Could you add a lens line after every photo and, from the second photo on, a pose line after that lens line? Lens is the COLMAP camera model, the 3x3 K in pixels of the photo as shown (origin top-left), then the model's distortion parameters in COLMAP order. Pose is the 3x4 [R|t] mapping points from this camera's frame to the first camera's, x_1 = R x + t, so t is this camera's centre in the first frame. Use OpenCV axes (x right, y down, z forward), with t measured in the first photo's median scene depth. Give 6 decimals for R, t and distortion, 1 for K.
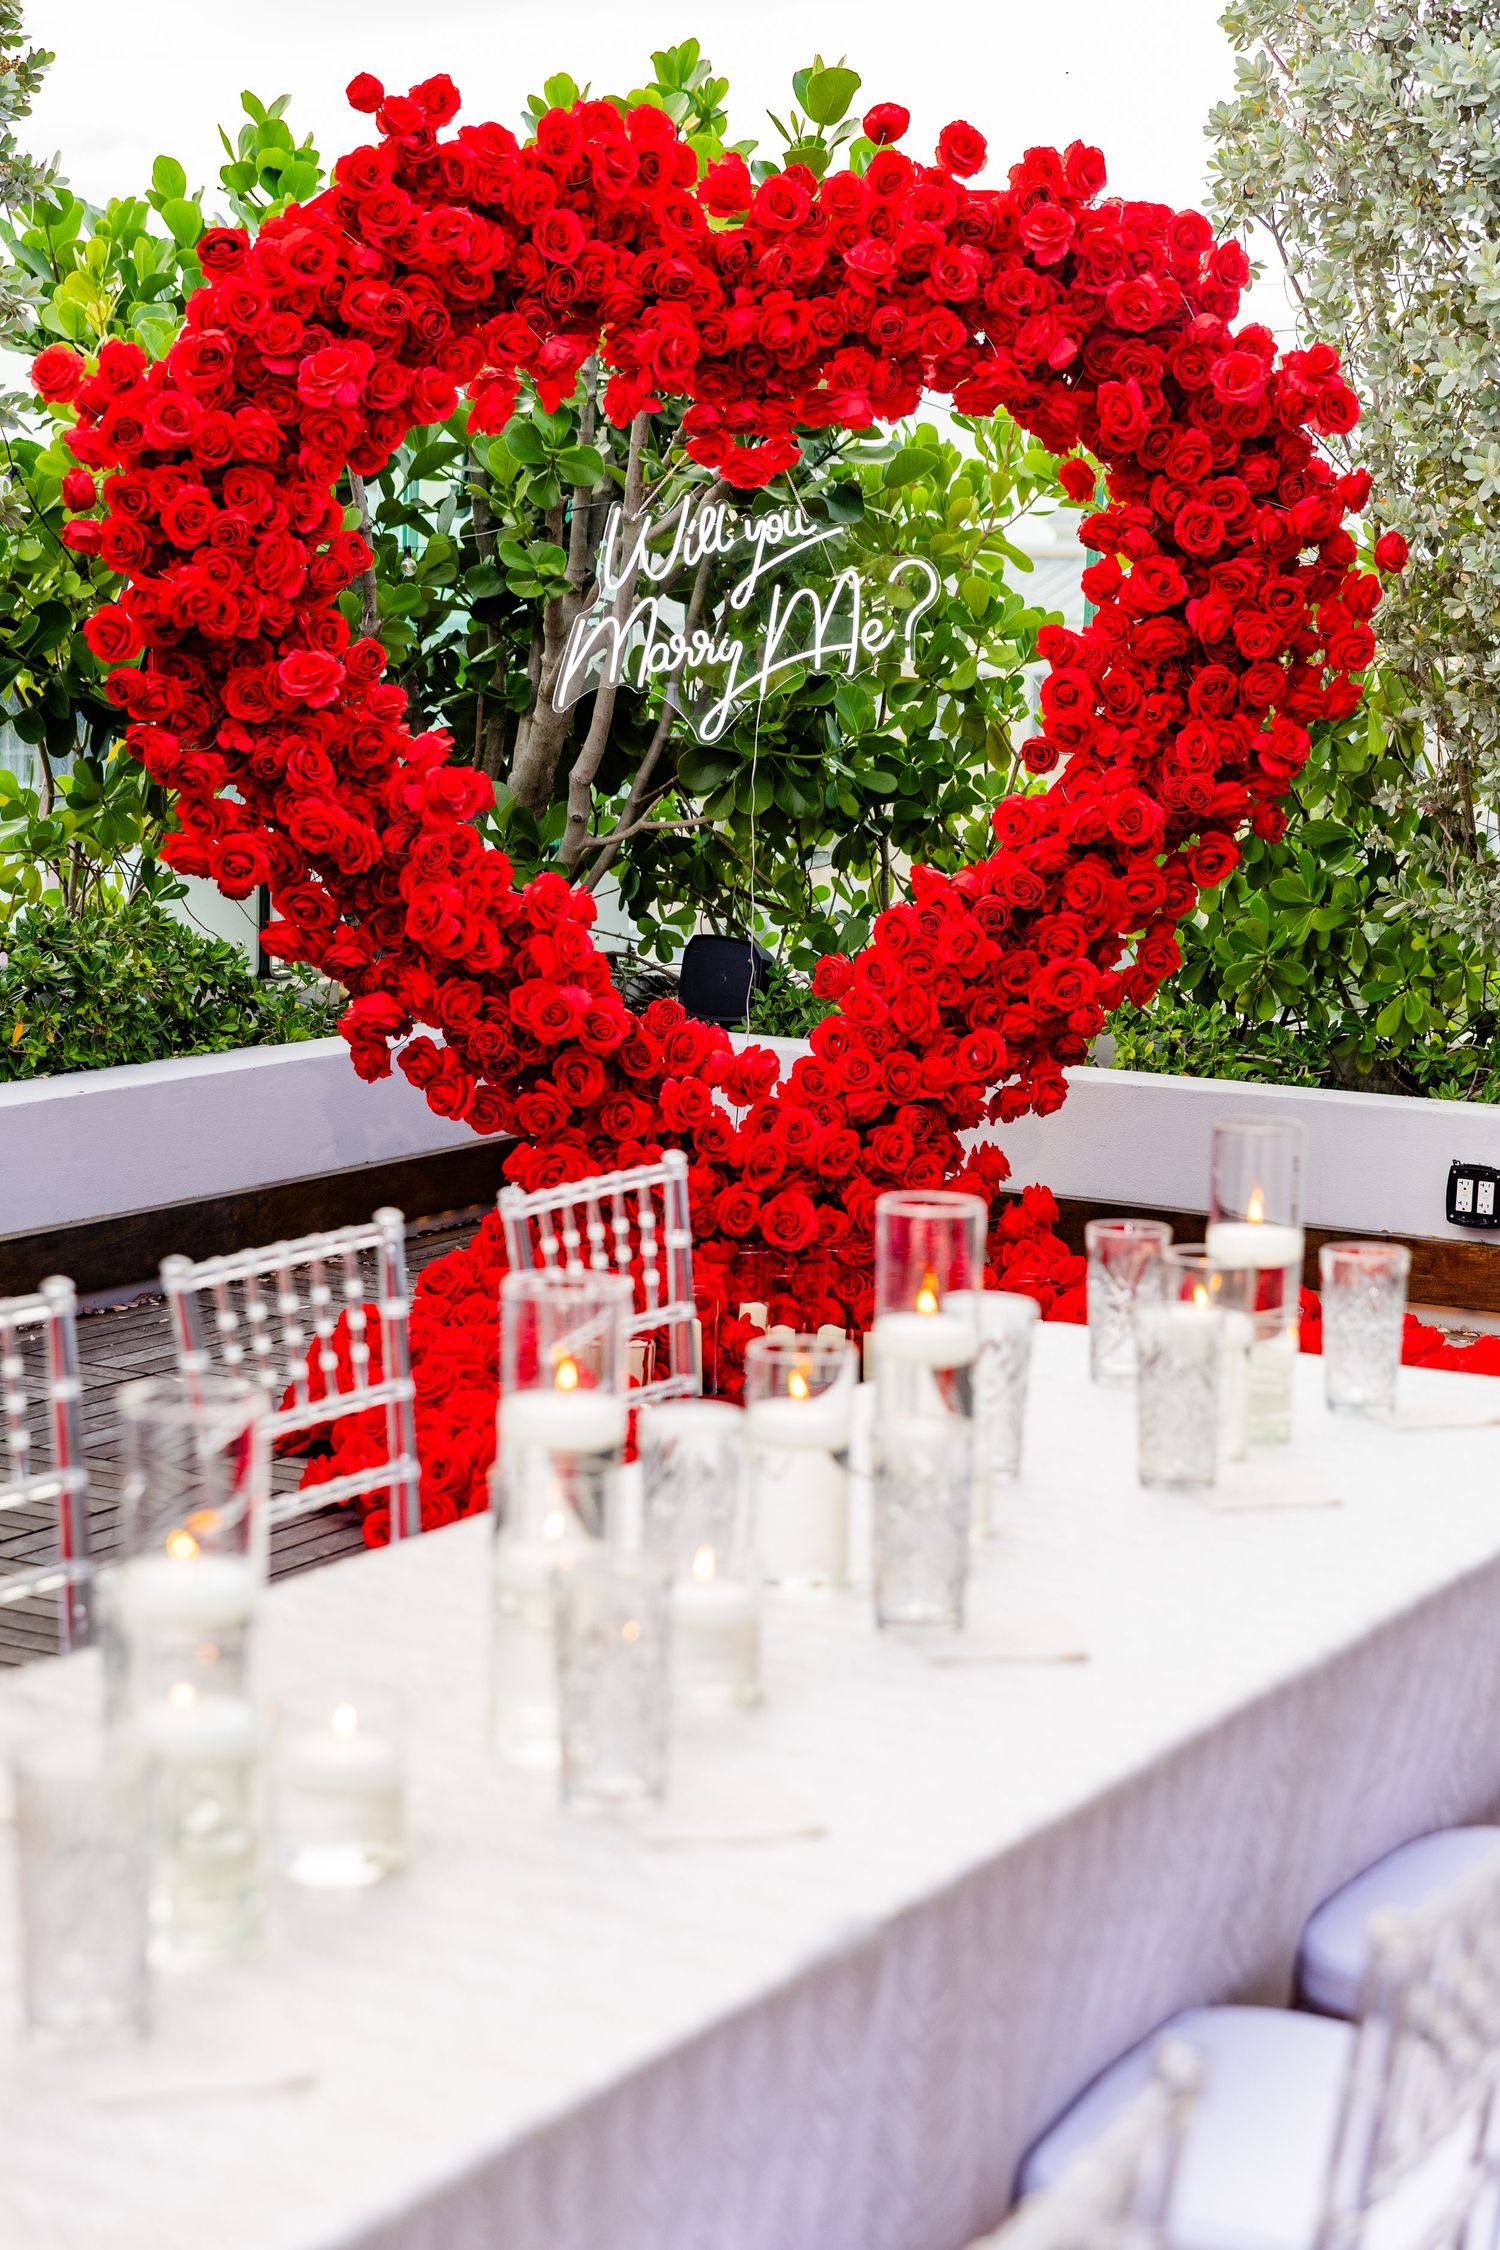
lens RADIAL K [[3933.3, 0, 750.0], [0, 3933.3, 1125.0], [0, 0, 1]] dist [0.030377, -0.026437]
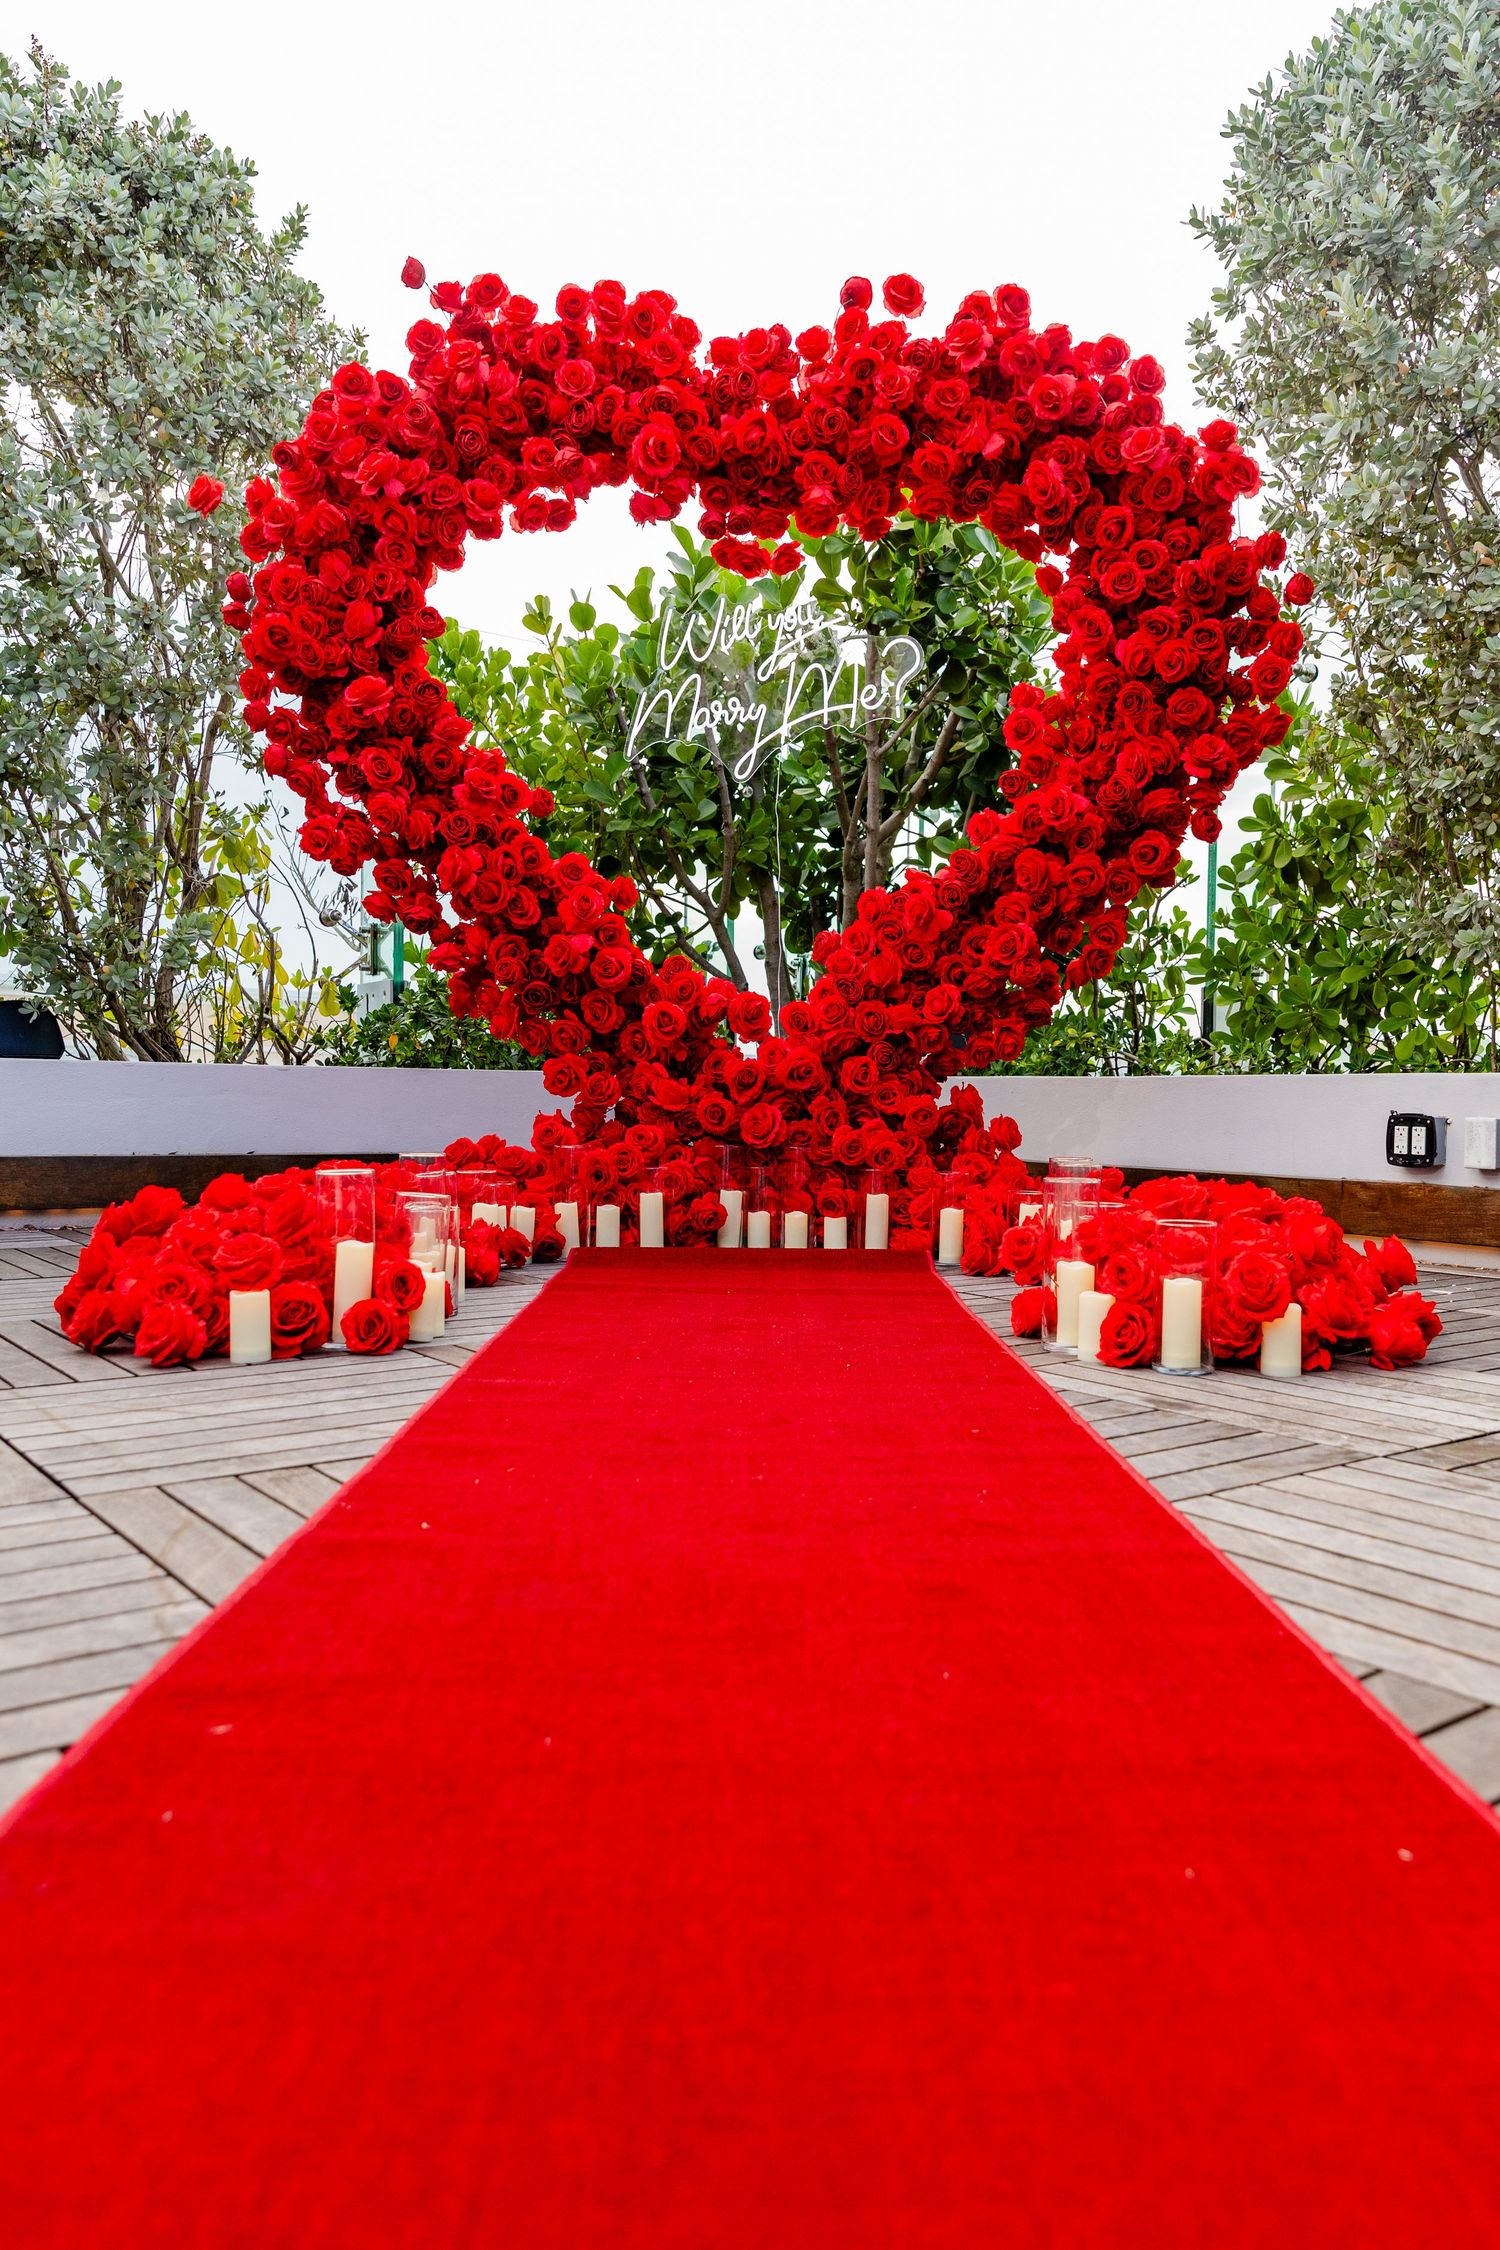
lens RADIAL K [[1487.6, 0, 789.4], [0, 1487.6, 1121.4], [0, 0, 1]] dist [0.027492, -0.018533]
pose [[0.921748, -0.015378, -0.387485, 0.197463], [-0.042106, 0.989337, -0.139426, 0.087320], [0.385497, 0.144831, 0.911272, 0.554207]]
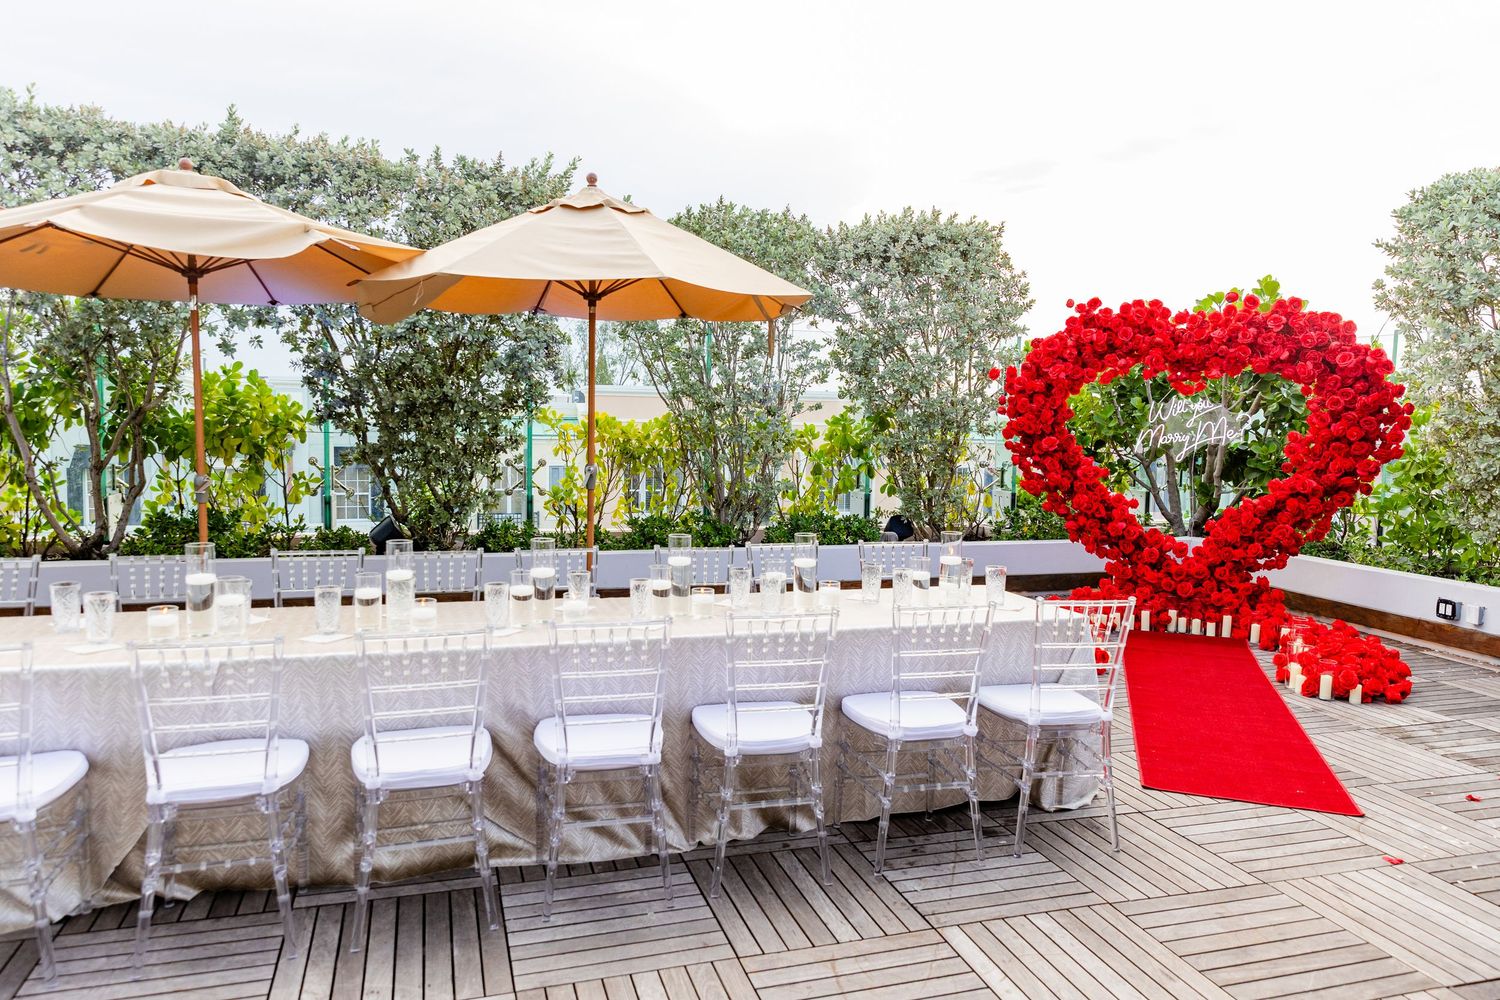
lens RADIAL K [[991.7, 0, 746.8], [0, 991.7, 499.5], [0, 0, 1]] dist [0.027492, -0.018533]
pose [[0.732276, 0.043551, -0.679614, 0.335774], [-0.092417, 0.995076, -0.035812, 0.011617], [0.674708, 0.089032, 0.732695, 0.017483]]
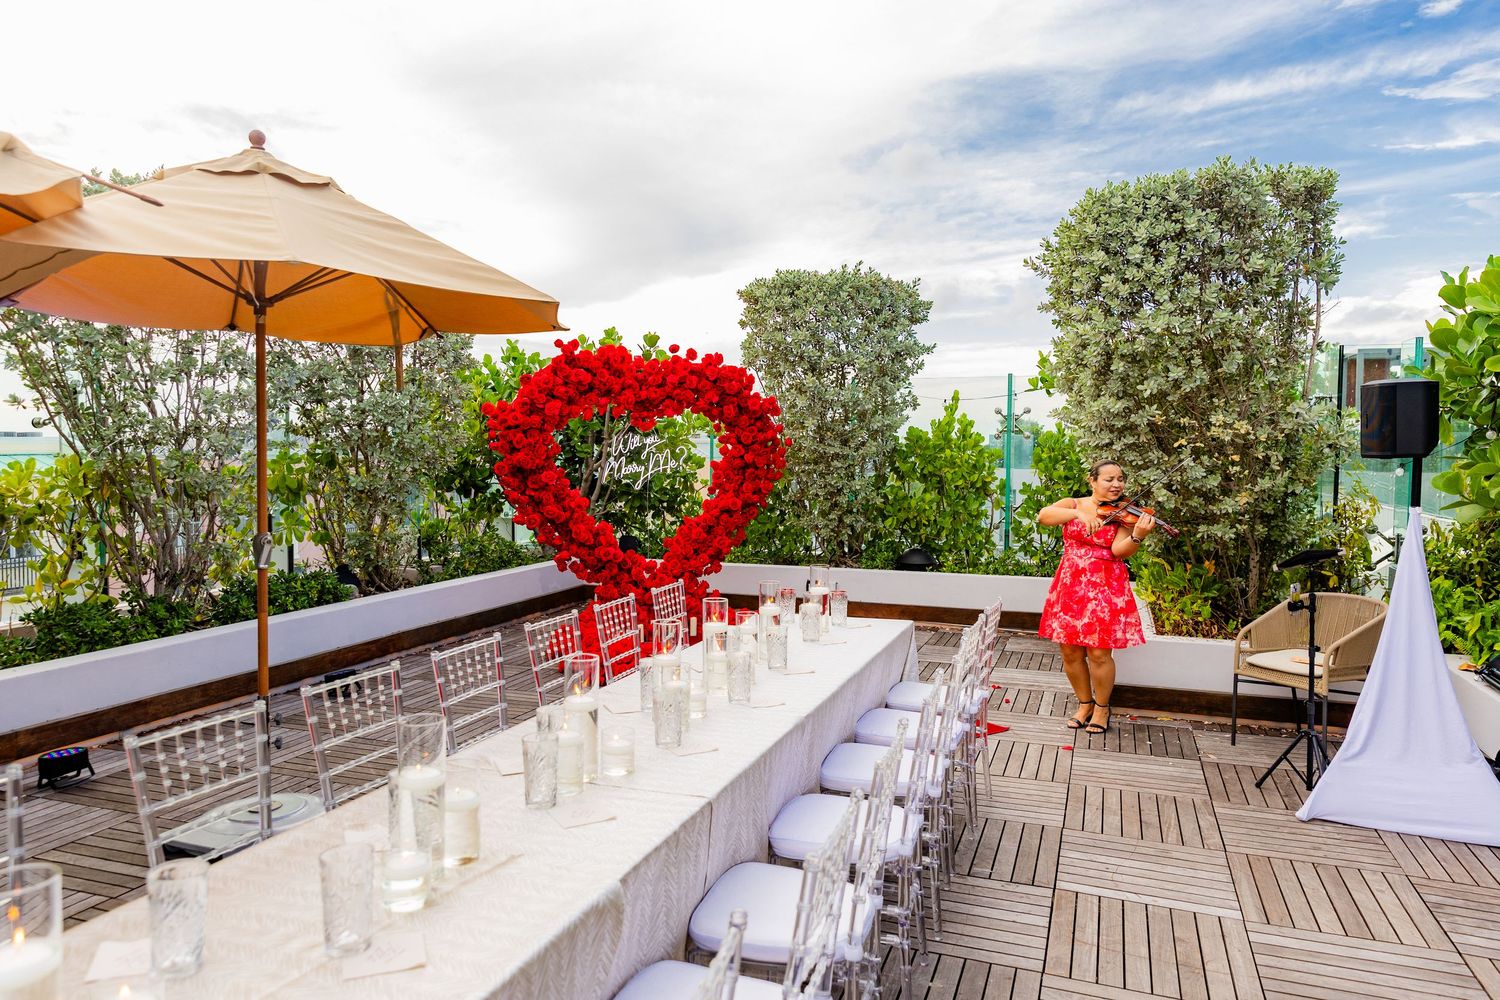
lens RADIAL K [[991.7, 0, 746.8], [0, 991.7, 499.5], [0, 0, 1]] dist [0.027492, -0.018533]
pose [[0.985098, -0.032916, 0.168815, -0.075102], [0.047082, 0.995633, -0.080610, 0.006395], [-0.165425, 0.087357, 0.982346, -0.084211]]
